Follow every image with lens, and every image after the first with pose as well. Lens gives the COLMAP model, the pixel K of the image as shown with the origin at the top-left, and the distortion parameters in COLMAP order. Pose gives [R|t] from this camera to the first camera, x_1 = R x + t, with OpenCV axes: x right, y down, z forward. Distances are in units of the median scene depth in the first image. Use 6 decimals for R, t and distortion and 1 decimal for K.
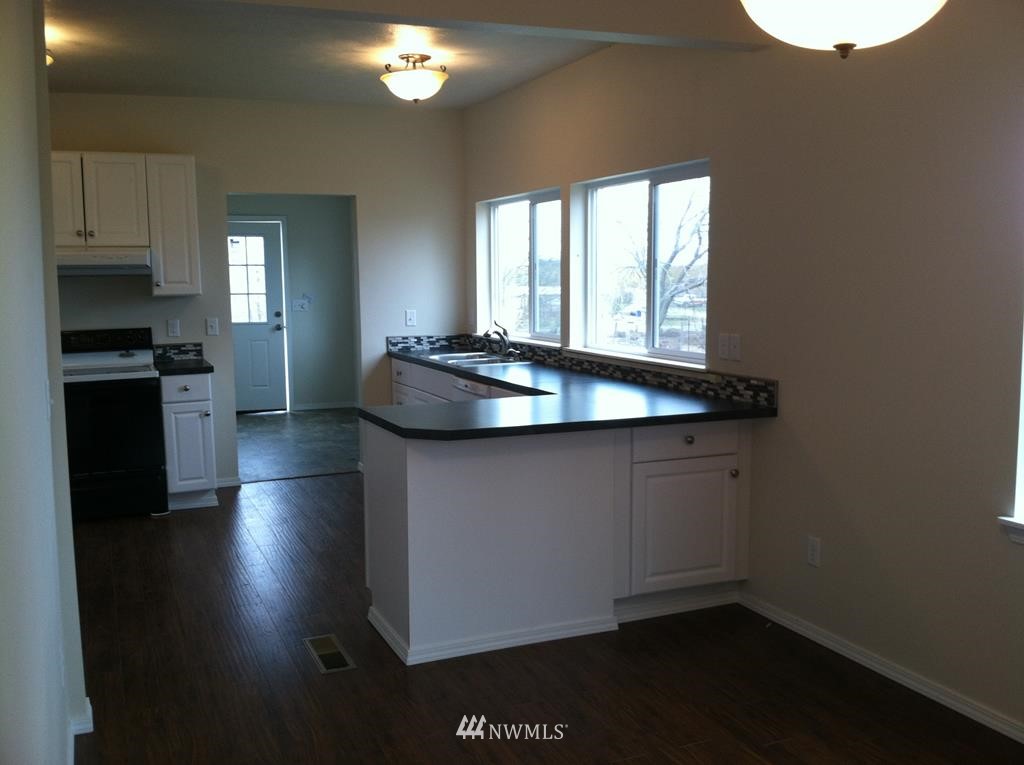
lens RADIAL K [[988.5, 0, 516.8], [0, 988.5, 401.2], [0, 0, 1]] dist [0.079620, -0.303088]
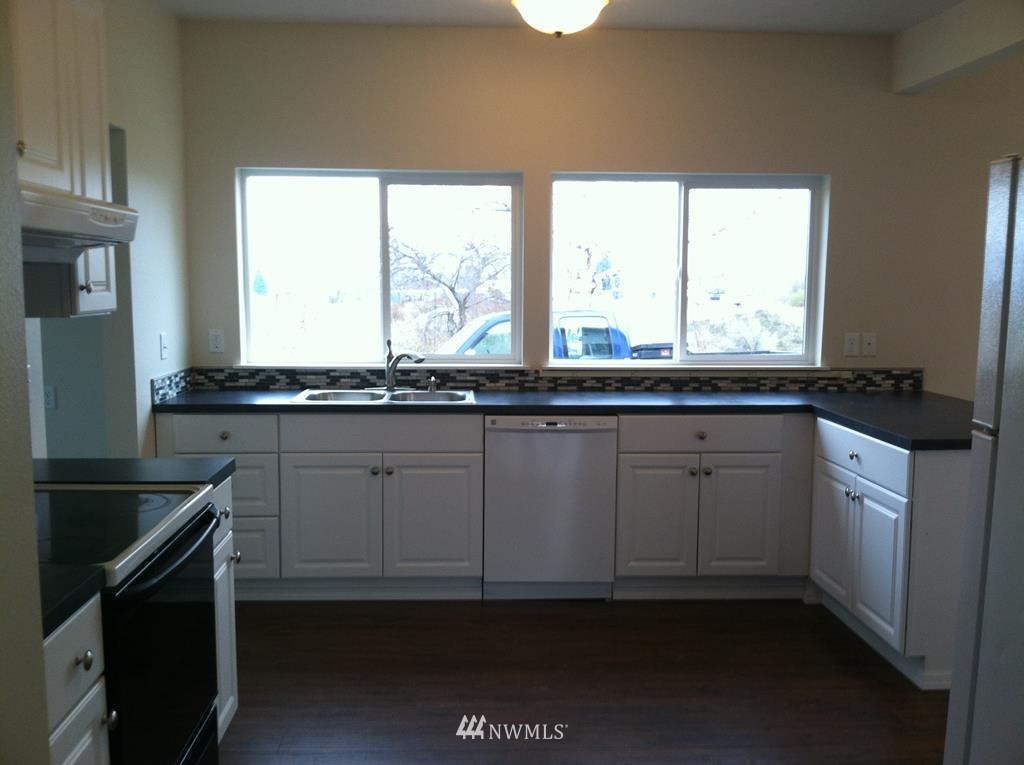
lens RADIAL K [[988.5, 0, 516.8], [0, 988.5, 401.2], [0, 0, 1]] dist [0.079620, -0.303088]
pose [[0.334987, -0.104571, 0.936402, -0.757025], [0.111512, 0.991238, 0.070803, -0.087894], [-0.935601, 0.080702, 0.343713, 0.746132]]
